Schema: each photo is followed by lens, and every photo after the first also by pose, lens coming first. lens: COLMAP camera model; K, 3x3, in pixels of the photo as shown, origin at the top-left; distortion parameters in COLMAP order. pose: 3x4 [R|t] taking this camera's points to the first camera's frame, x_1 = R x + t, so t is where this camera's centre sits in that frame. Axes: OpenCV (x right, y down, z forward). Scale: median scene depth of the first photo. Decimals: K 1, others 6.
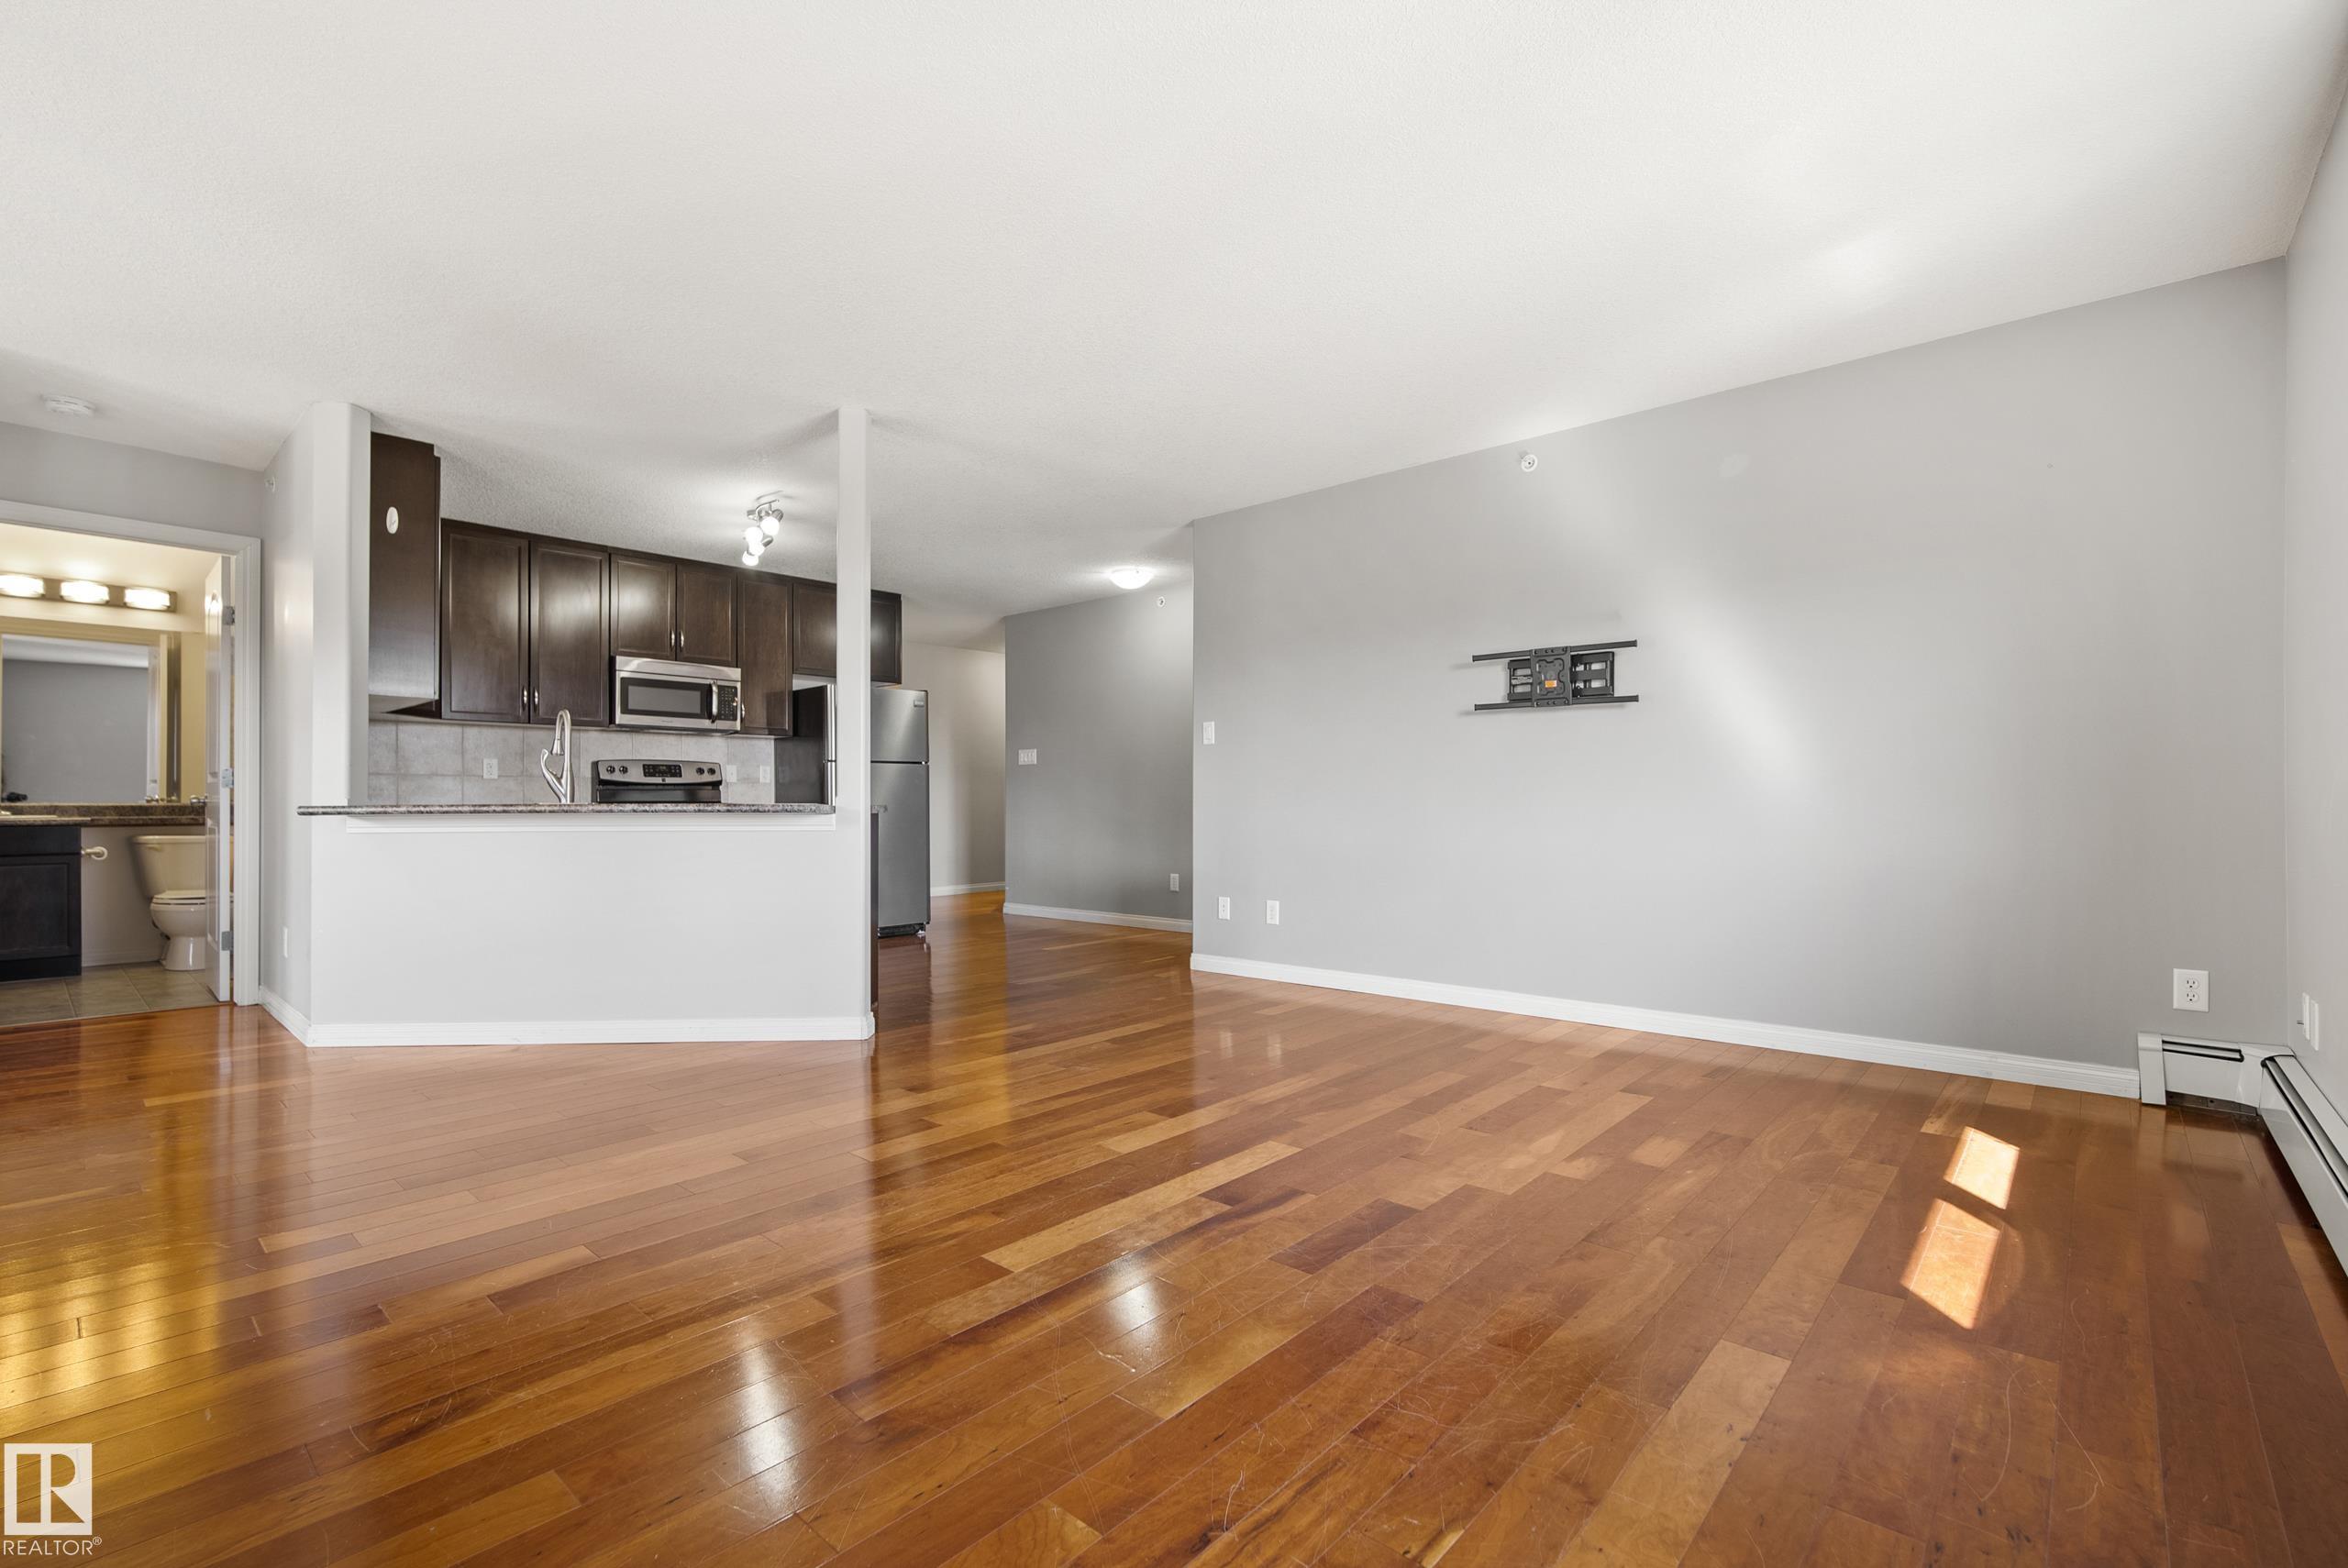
lens RADIAL K [[1029.7, 0, 1141.1], [0, 1029.7, 789.8], [0, 0, 1]] dist [-0.001449, 0.000109]
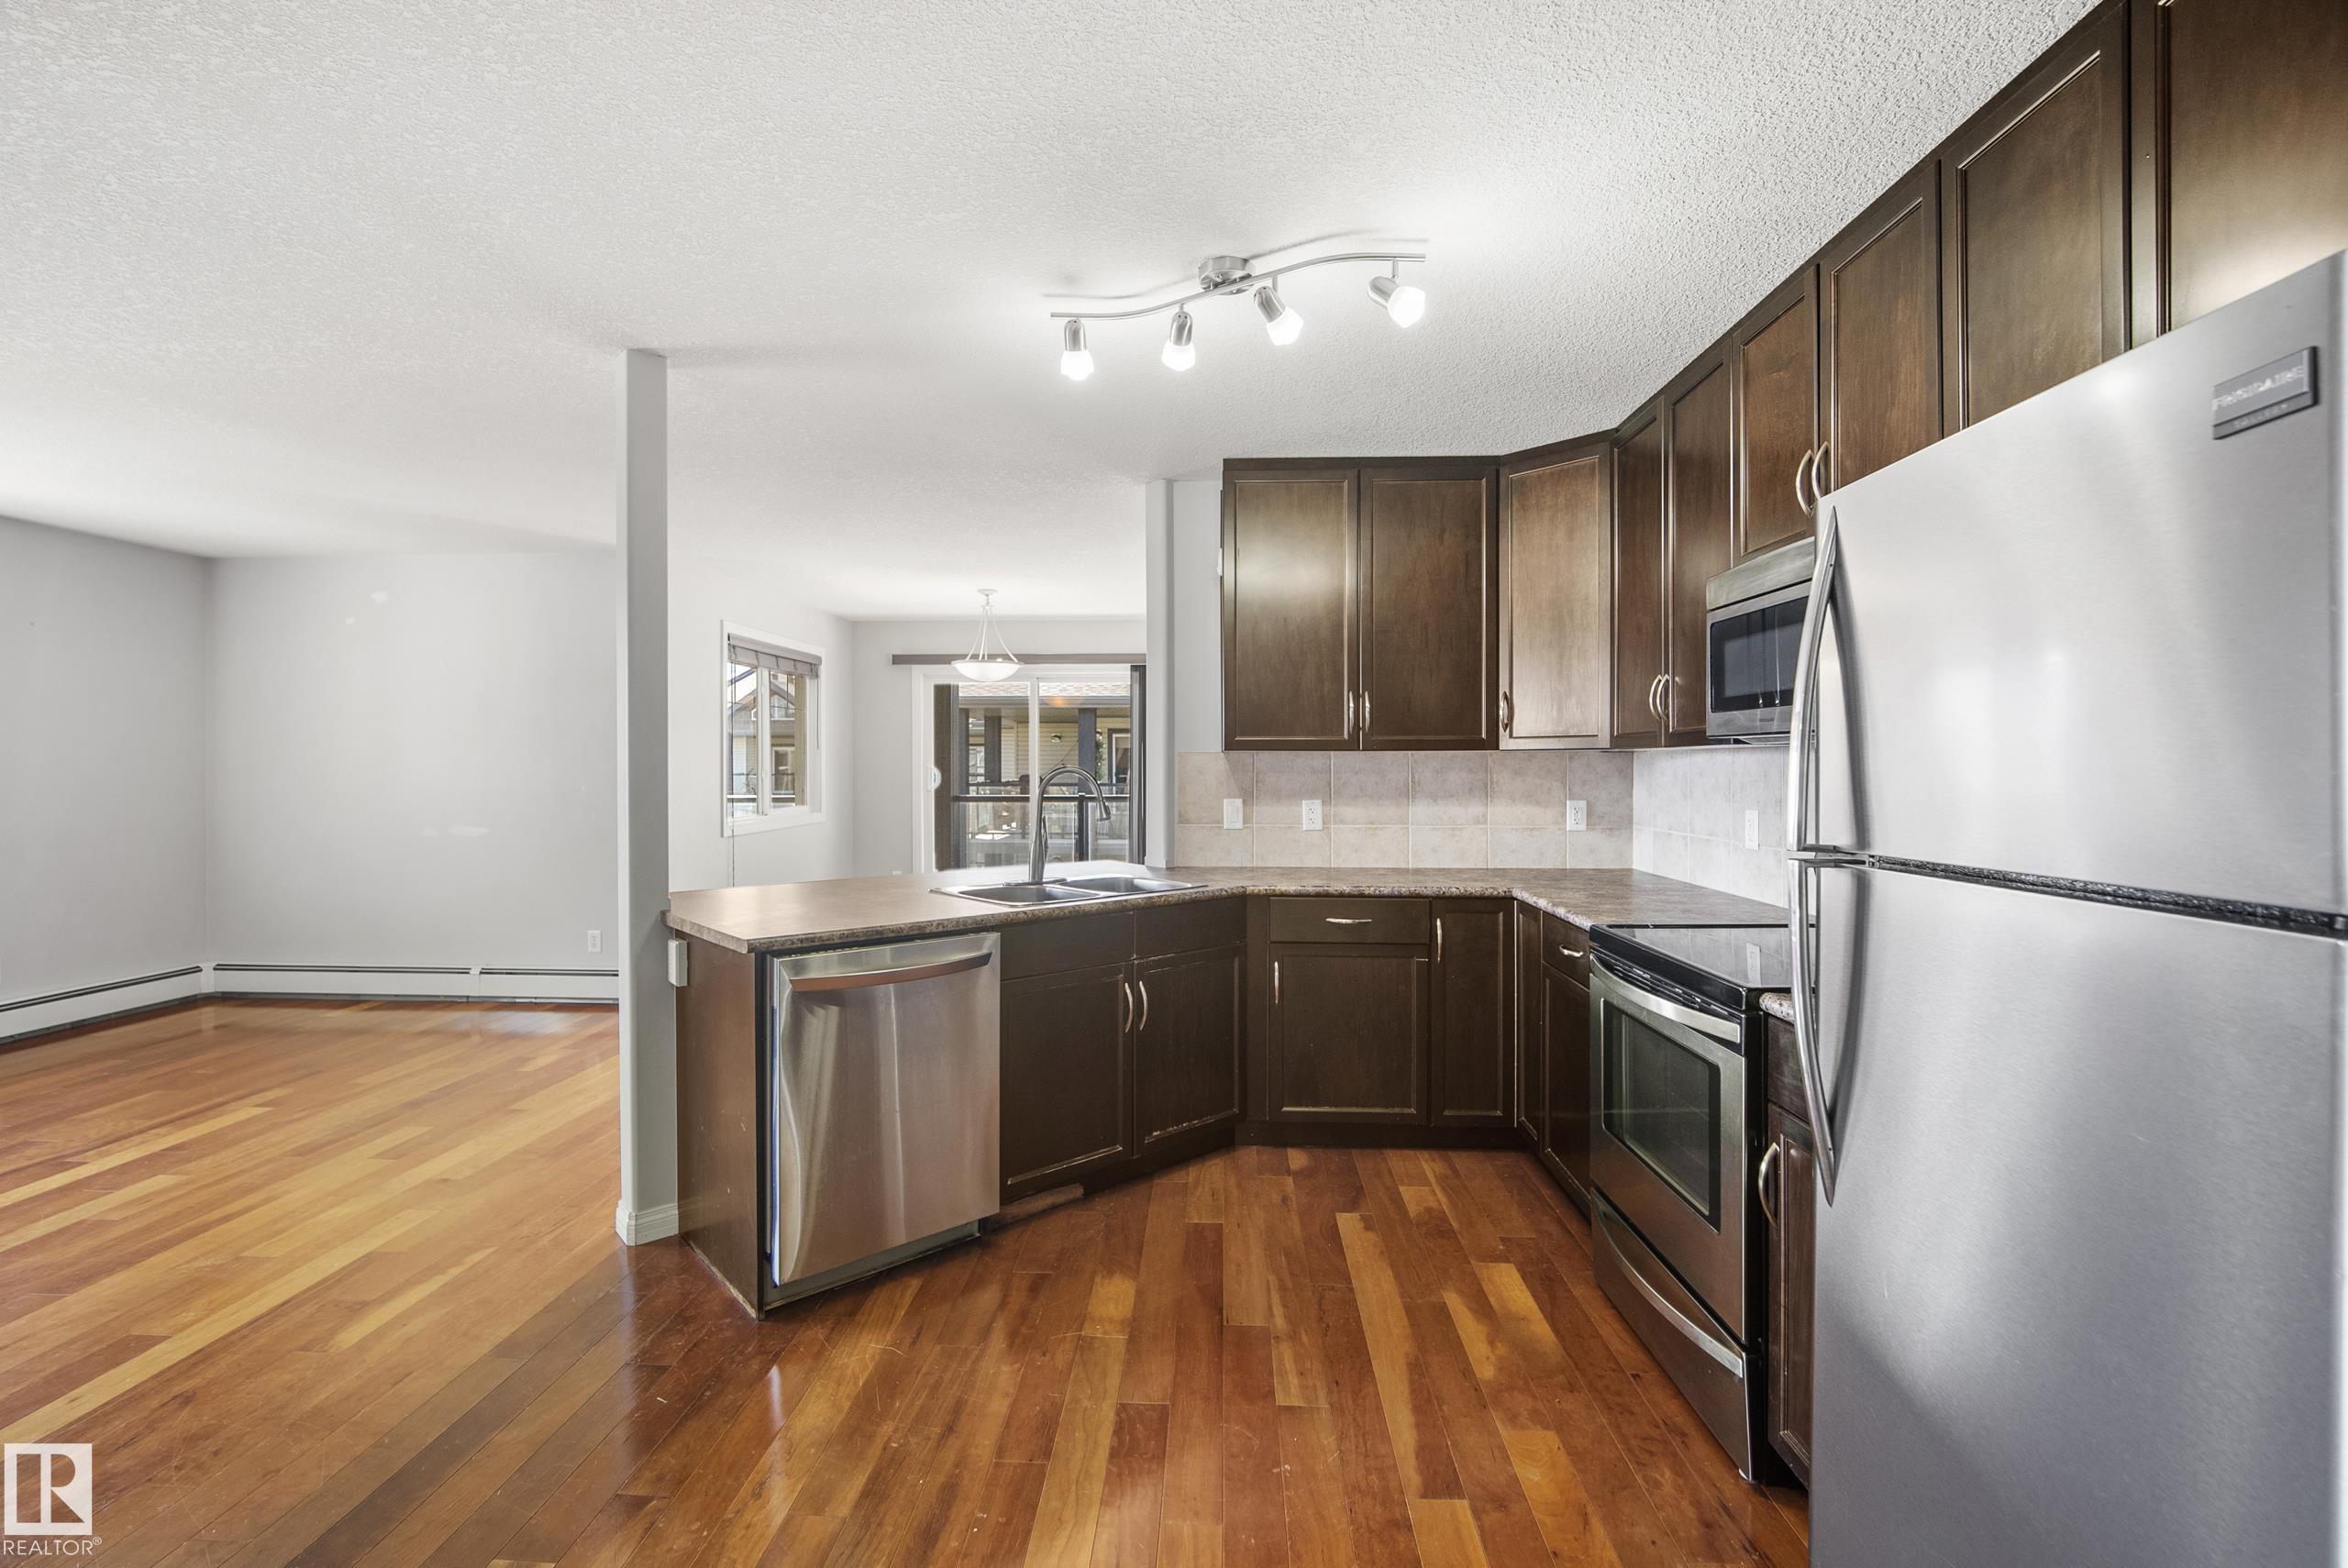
lens RADIAL K [[1042.0, 0, 1152.9], [0, 1042.0, 779.6], [0, 0, 1]] dist [-0.001103, 0.005800]
pose [[-0.769870, 0.011546, -0.638097, -0.115904], [0.010076, 0.999932, 0.005936, -0.097255], [0.638122, -0.001859, -0.769933, 2.299638]]
